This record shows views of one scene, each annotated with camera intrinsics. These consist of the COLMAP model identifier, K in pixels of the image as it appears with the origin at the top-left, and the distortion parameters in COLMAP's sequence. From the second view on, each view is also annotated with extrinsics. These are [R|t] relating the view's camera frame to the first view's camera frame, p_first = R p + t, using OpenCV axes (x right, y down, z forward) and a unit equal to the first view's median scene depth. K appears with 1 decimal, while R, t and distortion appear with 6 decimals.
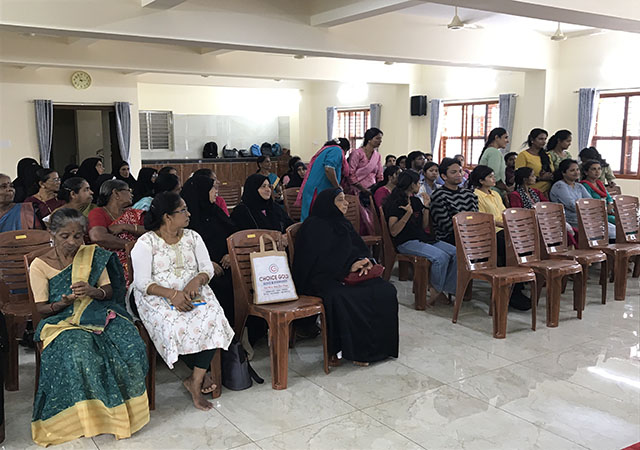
lens RADIAL K [[653.4, 0, 318.8], [0, 653.4, 224.3], [0, 0, 1]] dist [0.015637, 0.000000]
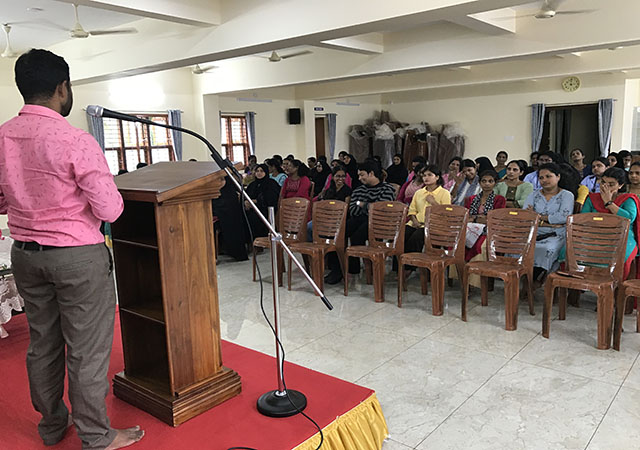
lens RADIAL K [[523.2, 0, 321.6], [0, 523.2, 222.8], [0, 0, 1]] dist [0.035185, -0.014812]
pose [[0.326732, 0.133658, -0.935618, 0.491450], [-0.096135, 0.989515, 0.107786, -0.021772], [0.940215, 0.054729, 0.336155, 0.236037]]
